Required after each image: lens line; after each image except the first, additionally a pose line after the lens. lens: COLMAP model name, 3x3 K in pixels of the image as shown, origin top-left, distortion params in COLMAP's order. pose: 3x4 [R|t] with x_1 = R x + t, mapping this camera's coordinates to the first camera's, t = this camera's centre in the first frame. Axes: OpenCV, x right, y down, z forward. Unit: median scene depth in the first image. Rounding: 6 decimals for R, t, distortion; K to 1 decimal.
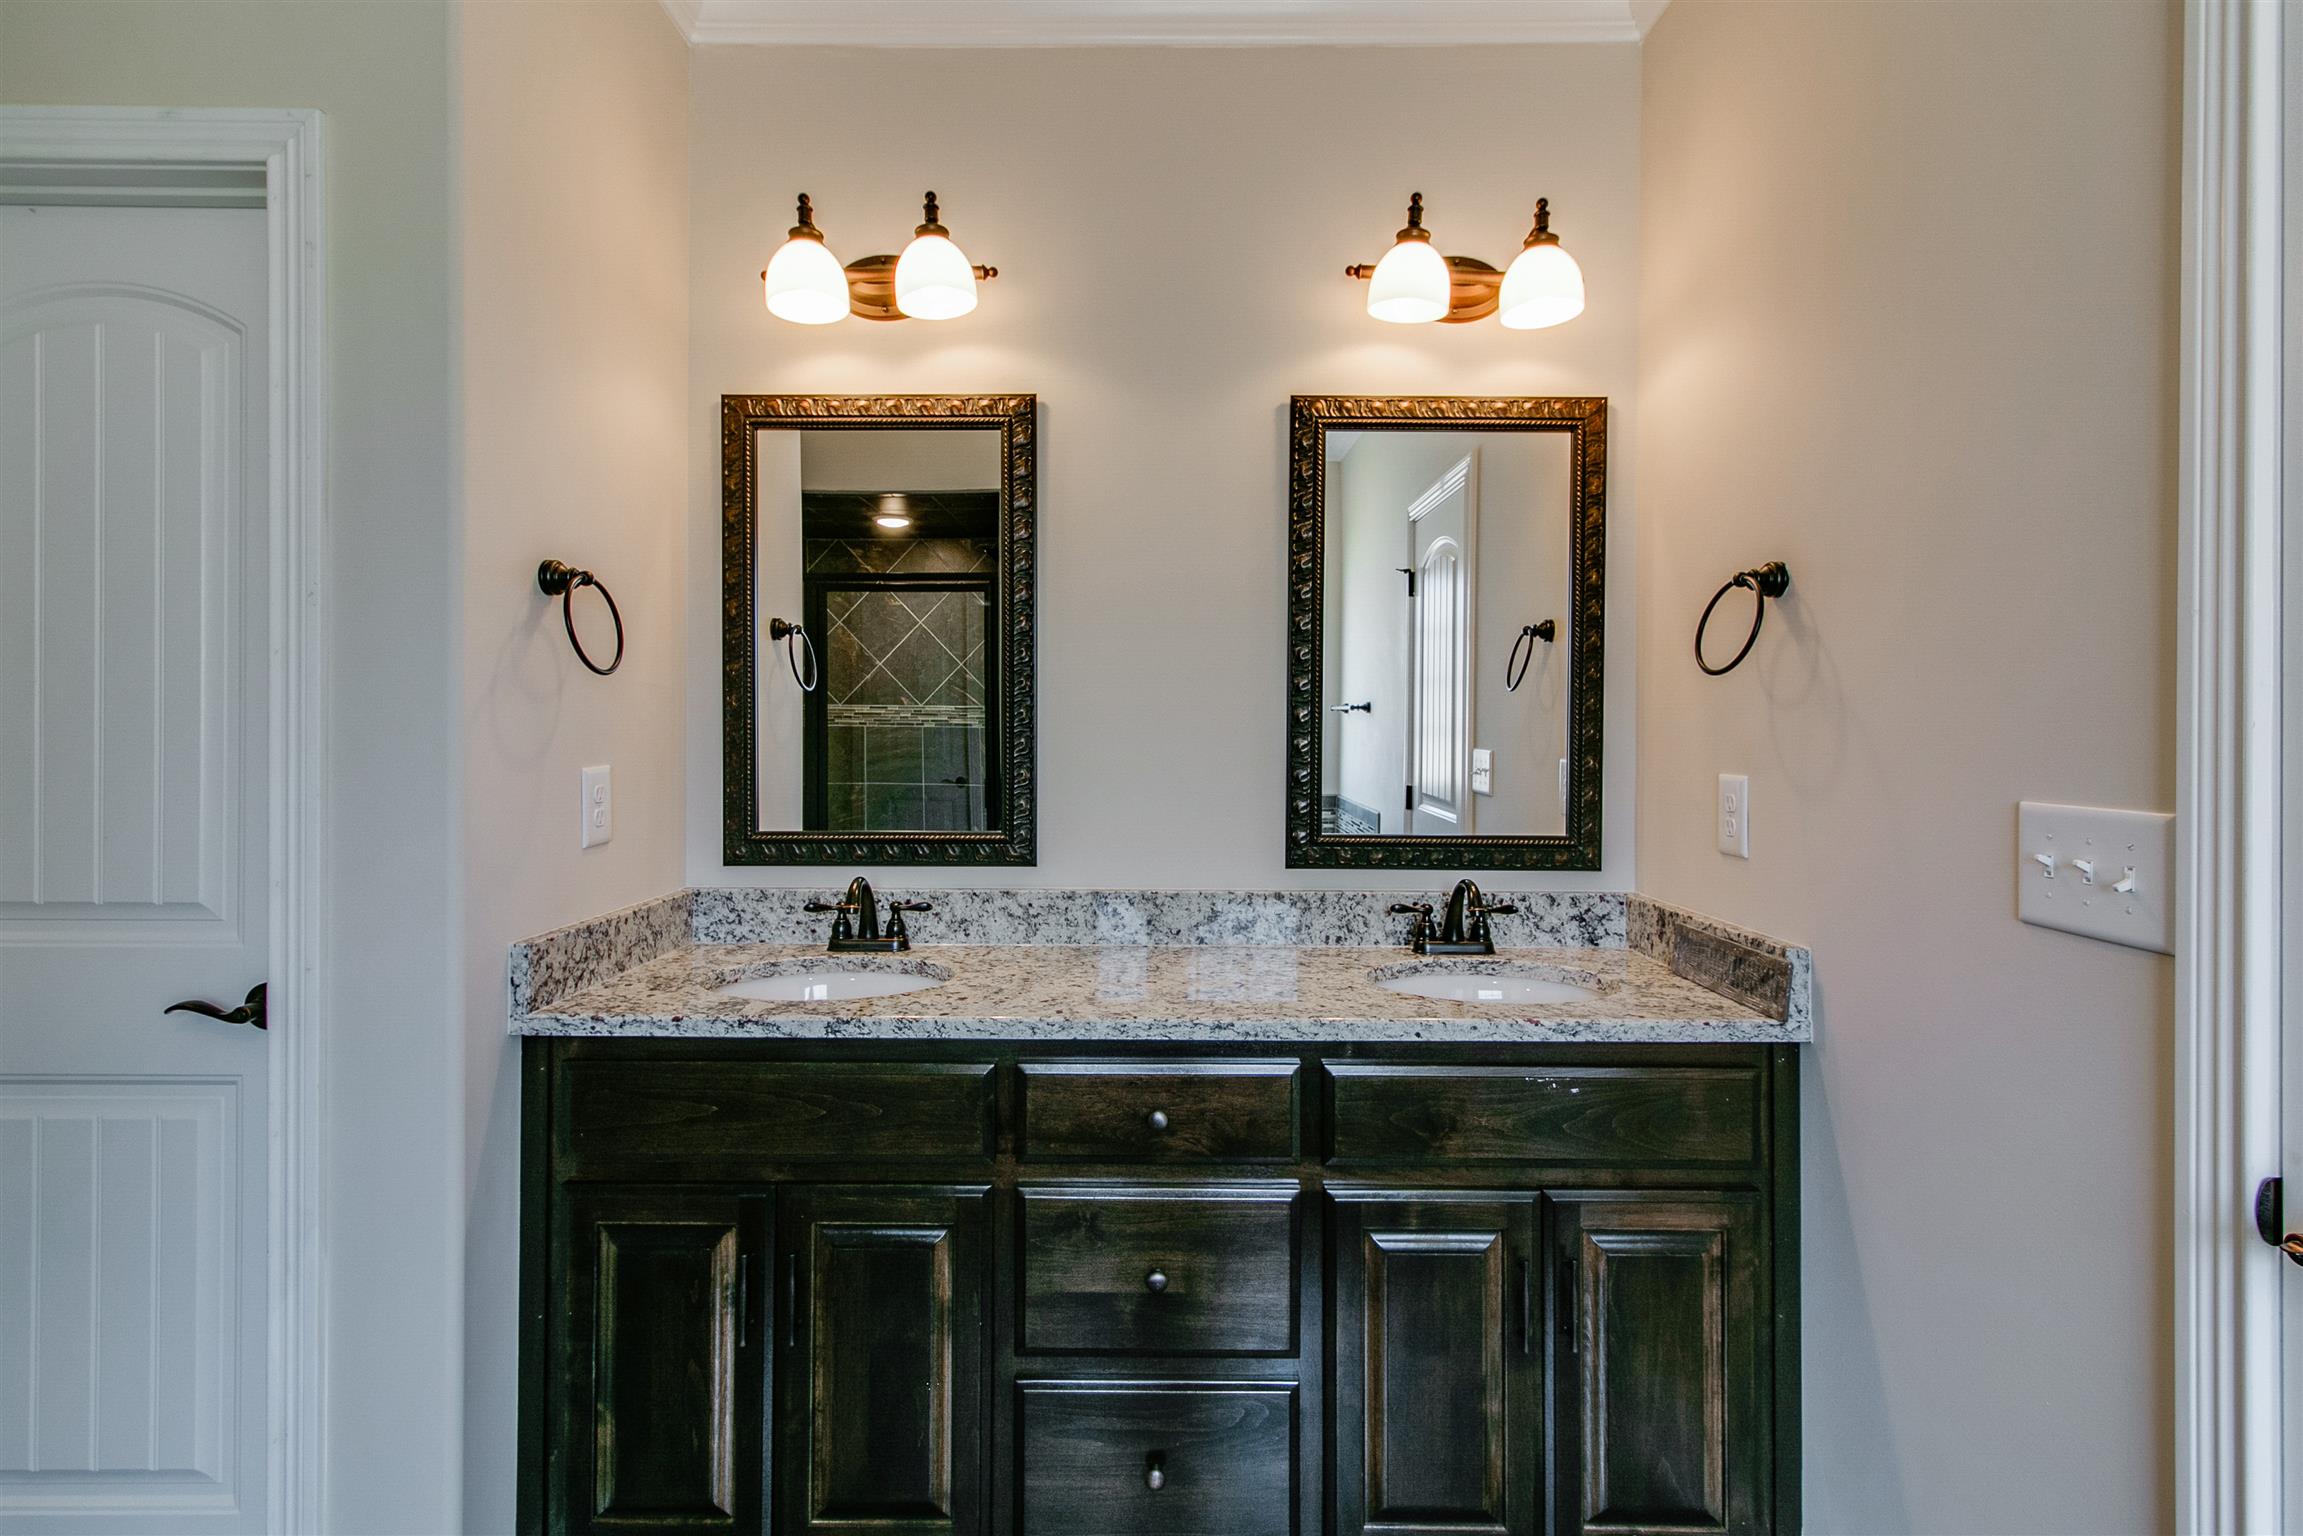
lens RADIAL K [[1099.4, 0, 1153.5], [0, 1099.4, 737.4], [0, 0, 1]] dist [-0.001408, -0.000110]
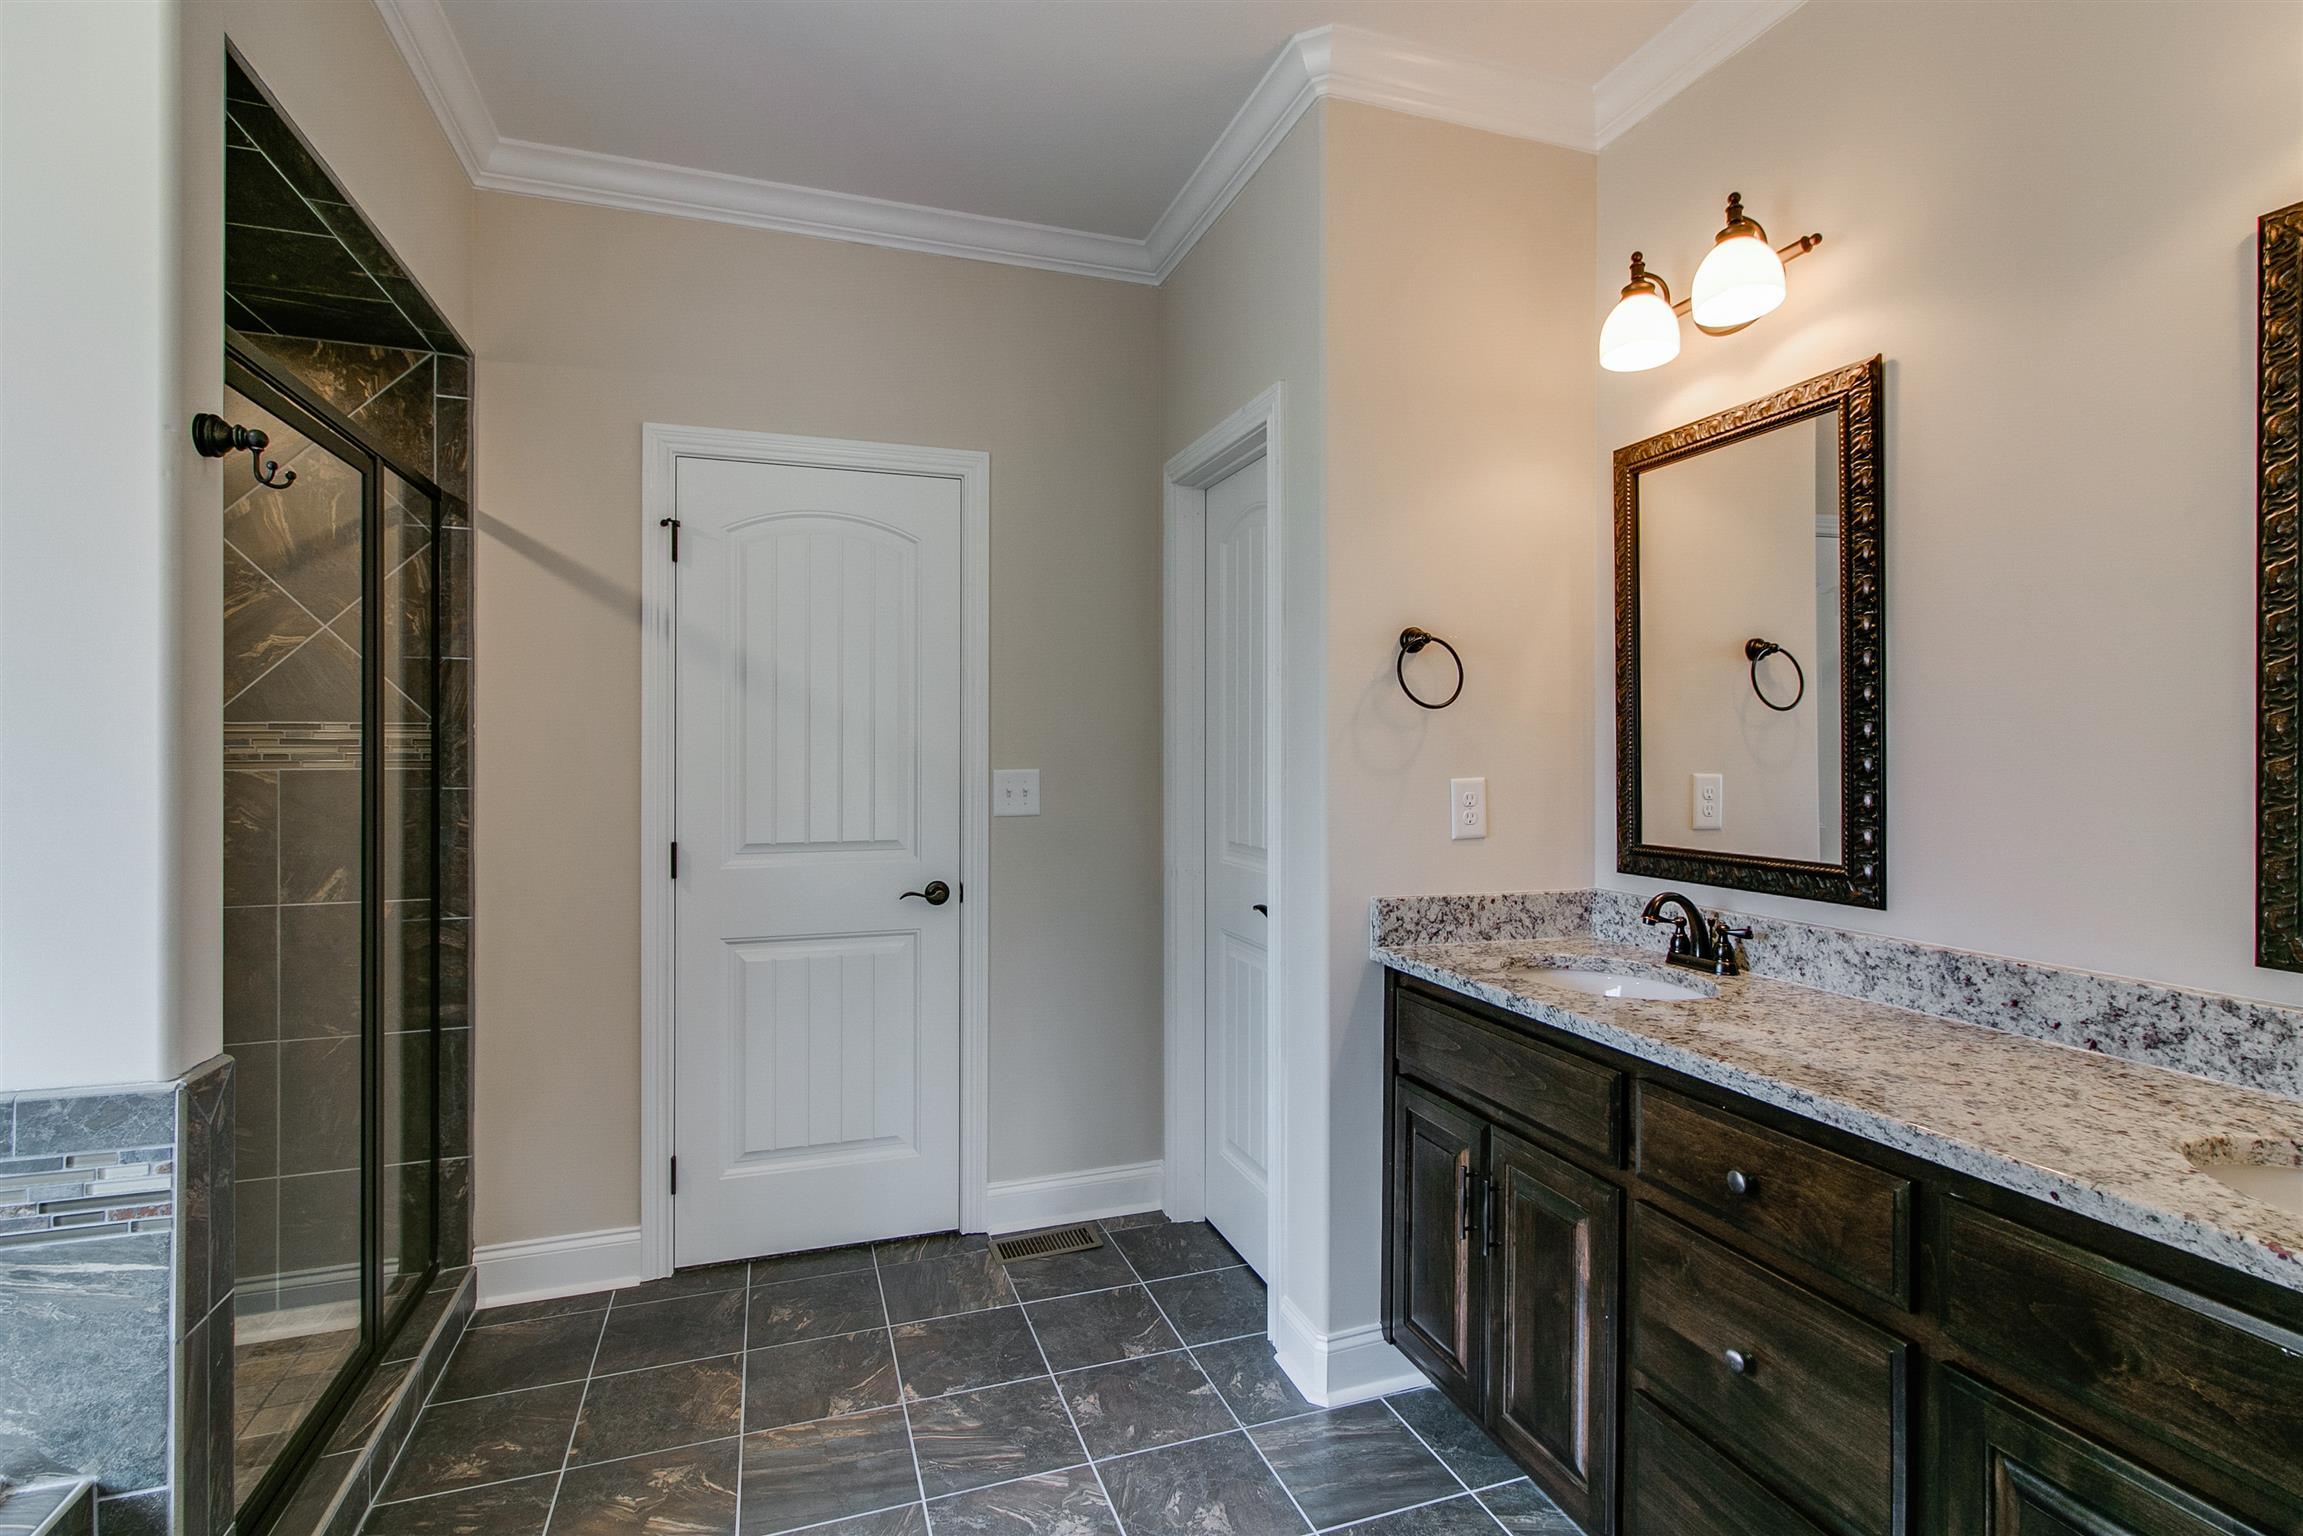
lens RADIAL K [[1152.1, 0, 1151.5], [0, 1152.1, 768.0], [0, 0, 1]] dist [-0.002001, -0.000432]
pose [[0.295733, 0.010544, -0.955212, 0.612976], [-0.008705, 0.999927, 0.008343, 0.005504], [0.955231, 0.005848, 0.295803, 0.212196]]
